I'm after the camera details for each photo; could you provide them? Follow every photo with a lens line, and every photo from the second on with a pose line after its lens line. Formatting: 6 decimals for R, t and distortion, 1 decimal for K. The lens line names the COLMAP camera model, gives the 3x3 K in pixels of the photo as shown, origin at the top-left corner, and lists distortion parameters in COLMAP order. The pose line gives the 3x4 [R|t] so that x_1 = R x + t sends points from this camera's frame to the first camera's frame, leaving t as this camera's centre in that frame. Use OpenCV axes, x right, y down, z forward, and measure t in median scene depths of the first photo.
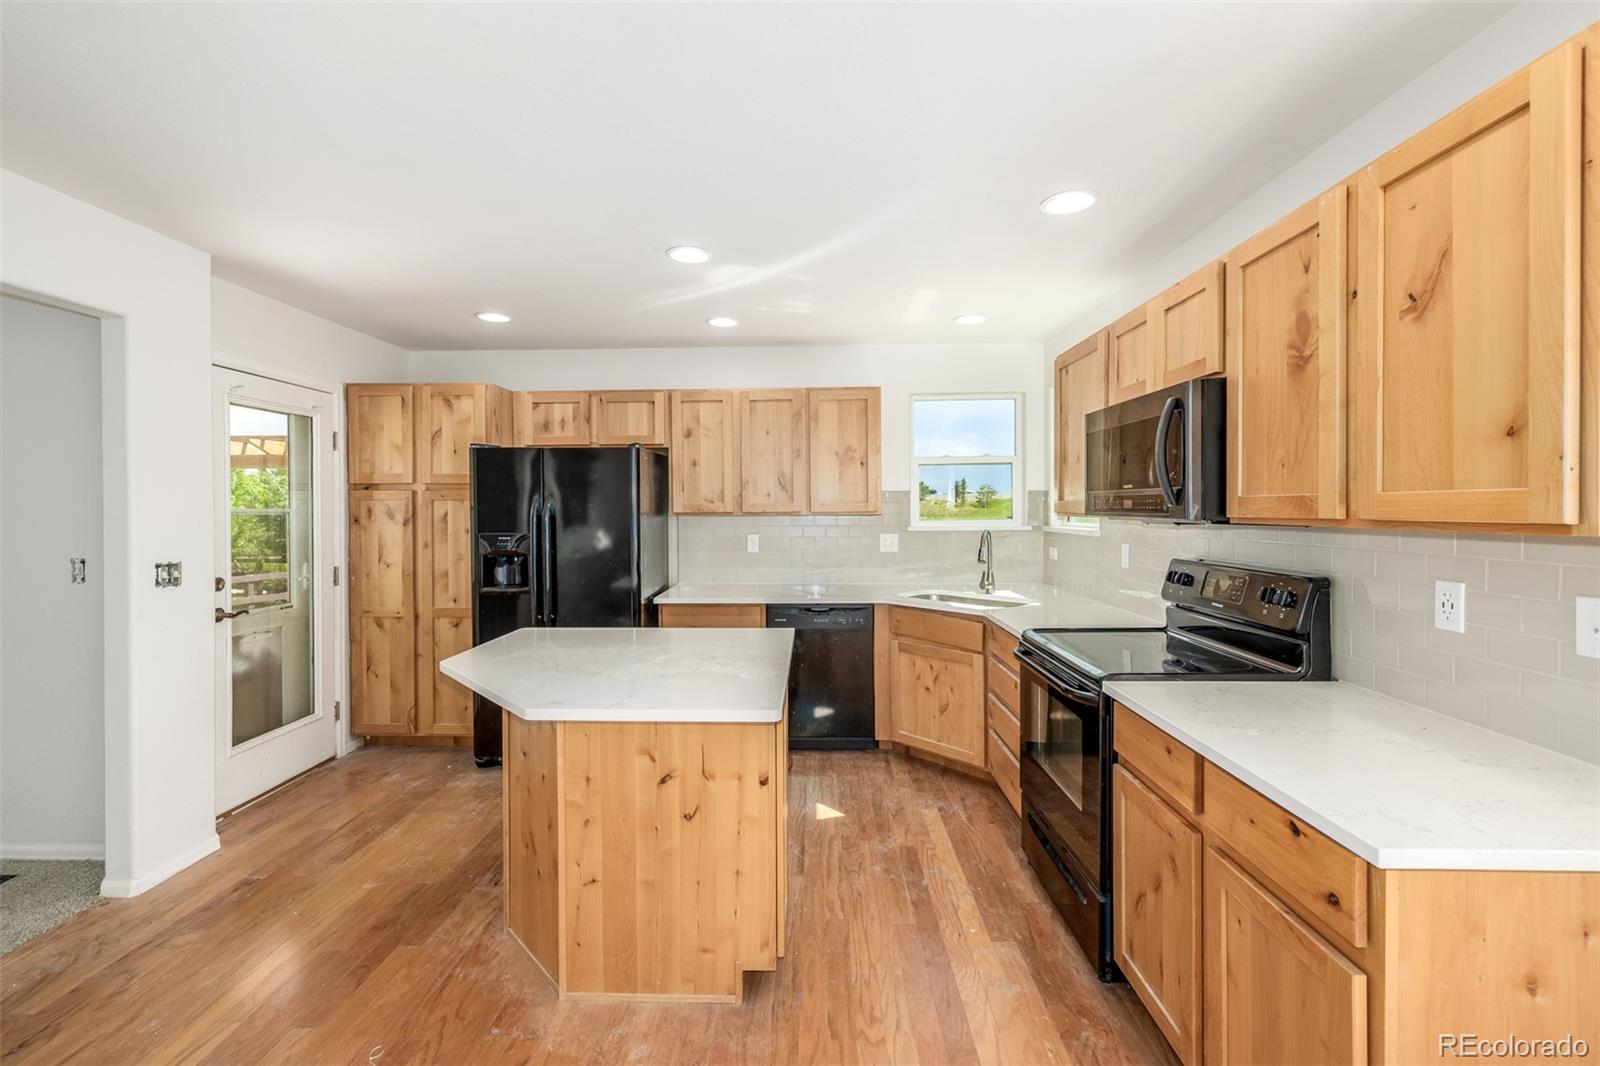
lens RADIAL K [[675.5, 0, 792.3], [0, 675.5, 513.8], [0, 0, 1]] dist [0.000580, -0.000174]
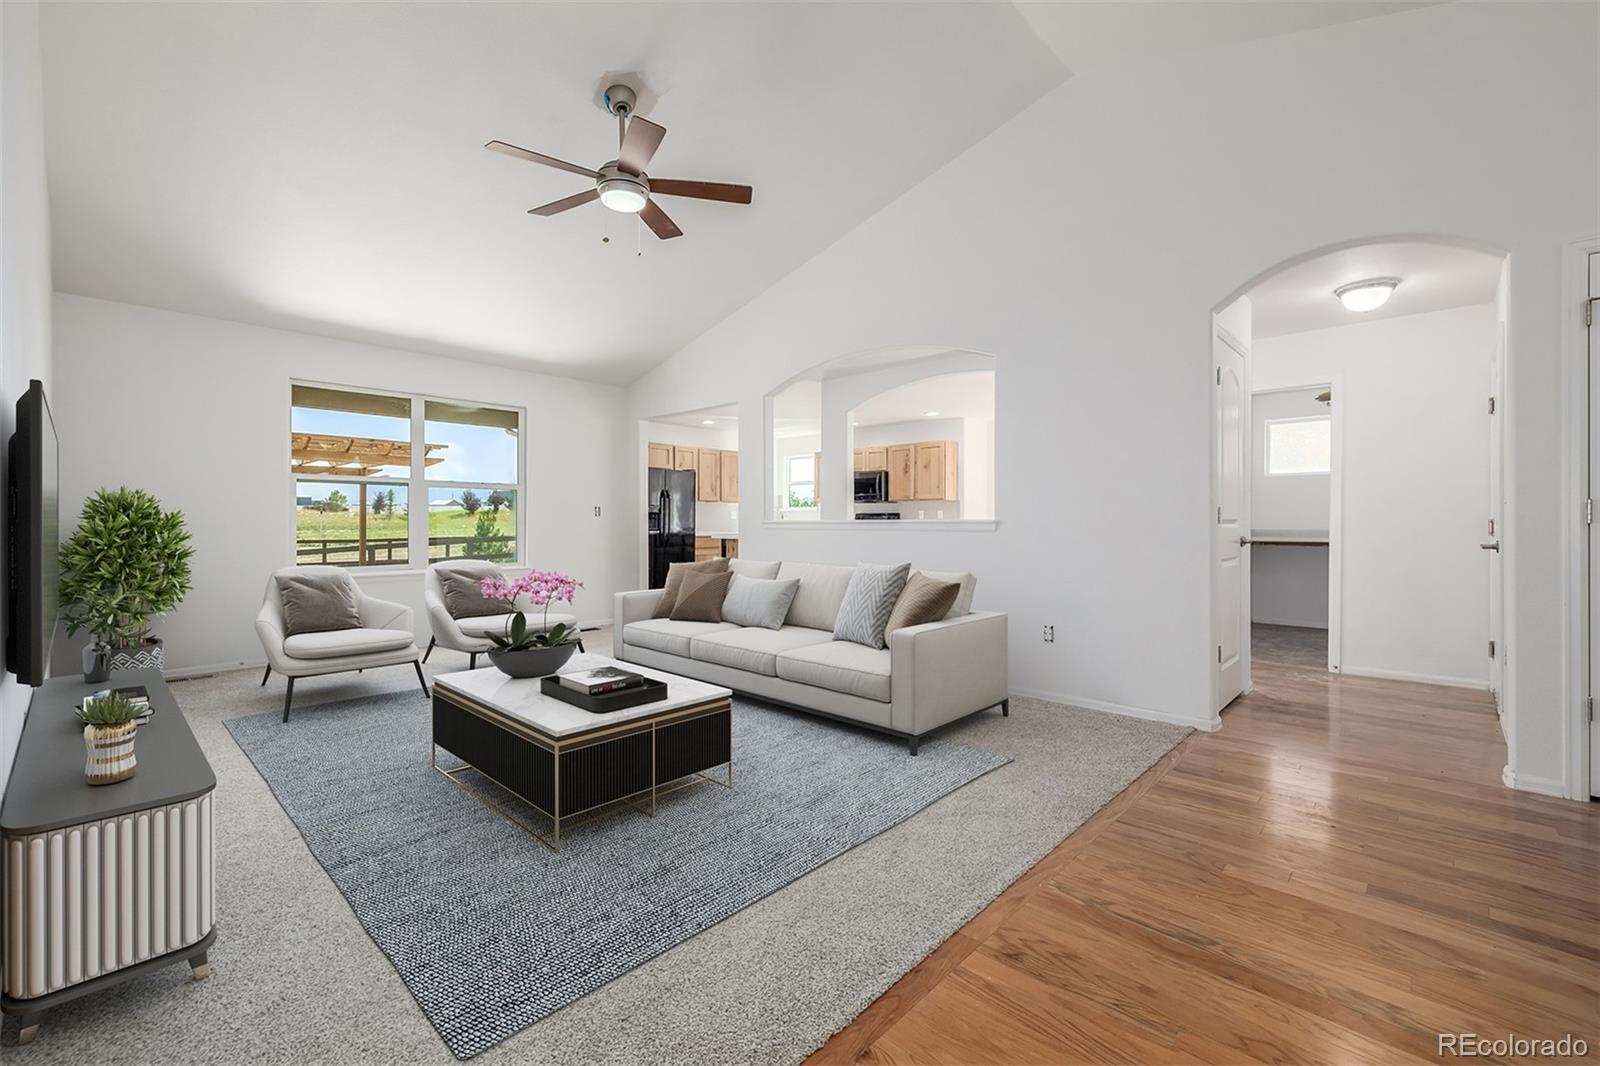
lens RADIAL K [[686.4, 0, 800.0], [0, 686.4, 533.0], [0, 0, 1]] dist [-0.000077, -0.000061]
pose [[0.669721, -0.004082, 0.742601, -1.883029], [0.001073, 0.999989, 0.004529, 0.117748], [-0.742612, -0.002236, 0.669719, -1.000465]]
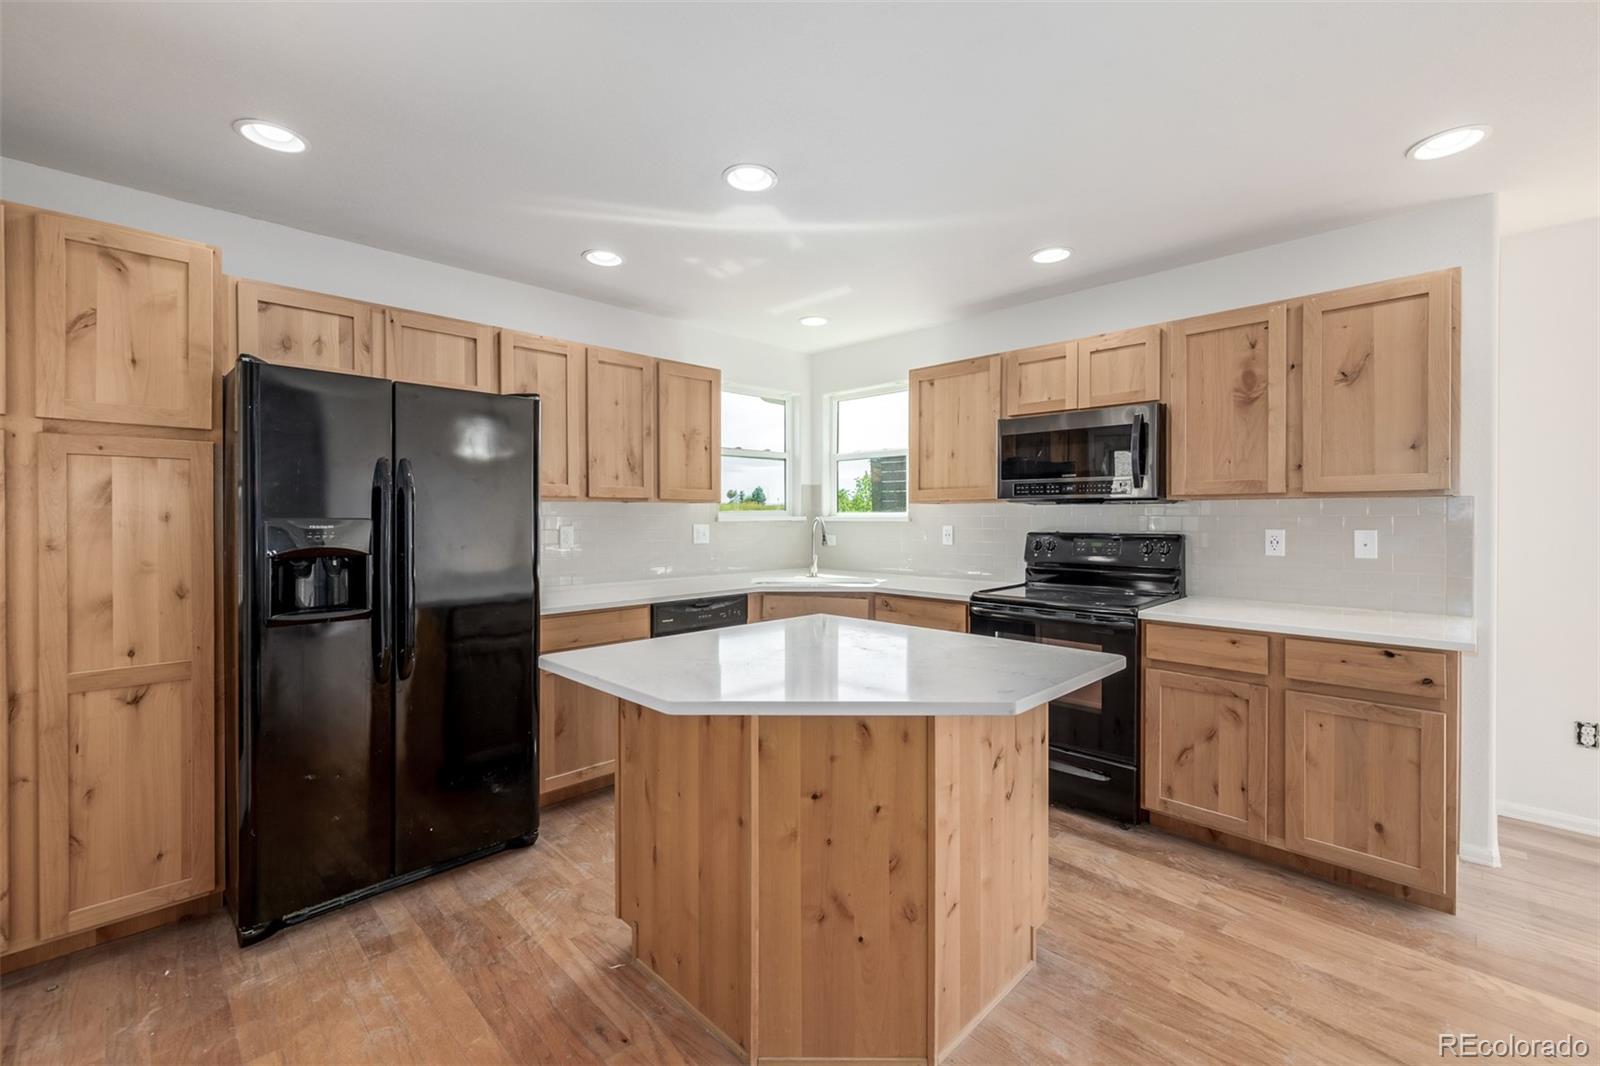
lens RADIAL K [[671.7, 0, 799.5], [0, 671.7, 521.6], [0, 0, 1]] dist [0.000768, 0.000074]
pose [[0.686405, -0.001818, 0.727217, -0.569969], [0.004173, 0.999990, -0.001439, 0.034377], [-0.727207, 0.004022, 0.686406, 0.307709]]
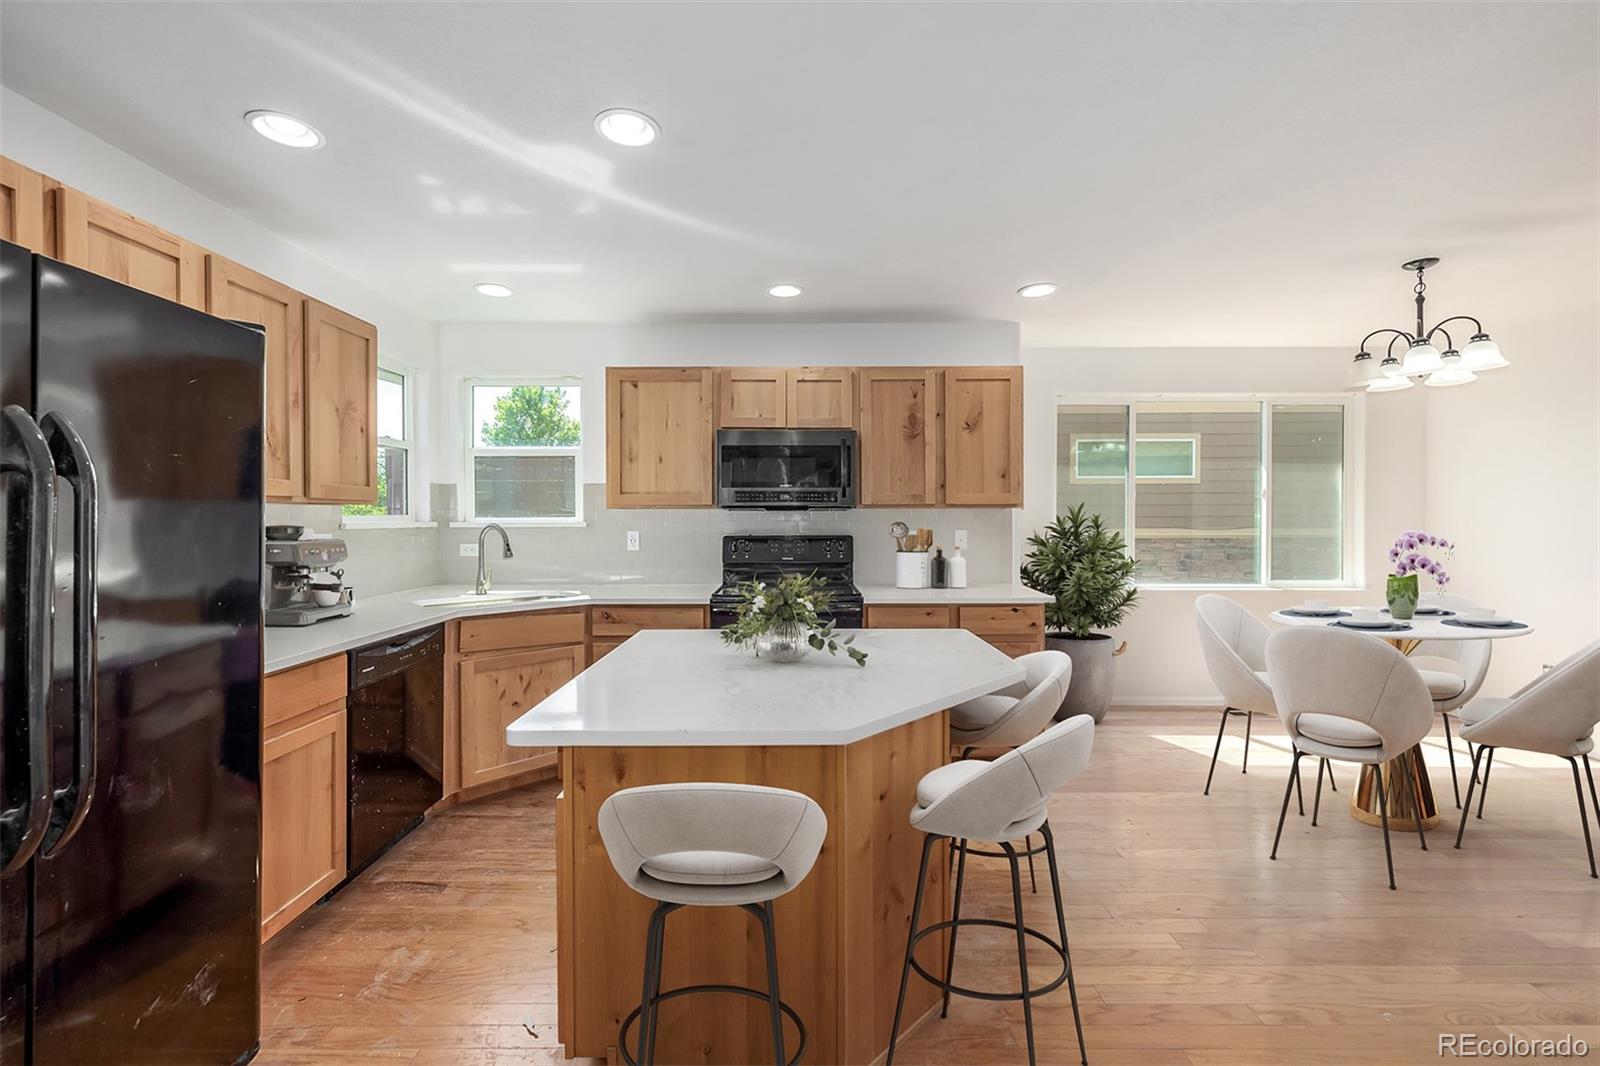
lens RADIAL K [[666.4, 0, 799.2], [0, 666.4, 523.6], [0, 0, 1]] dist [-0.001240, -0.000242]
pose [[-0.027945, -0.002163, 0.999607, -0.688102], [0.011873, 0.999926, 0.002495, 0.028710], [-0.999539, 0.011938, -0.027918, 0.670490]]
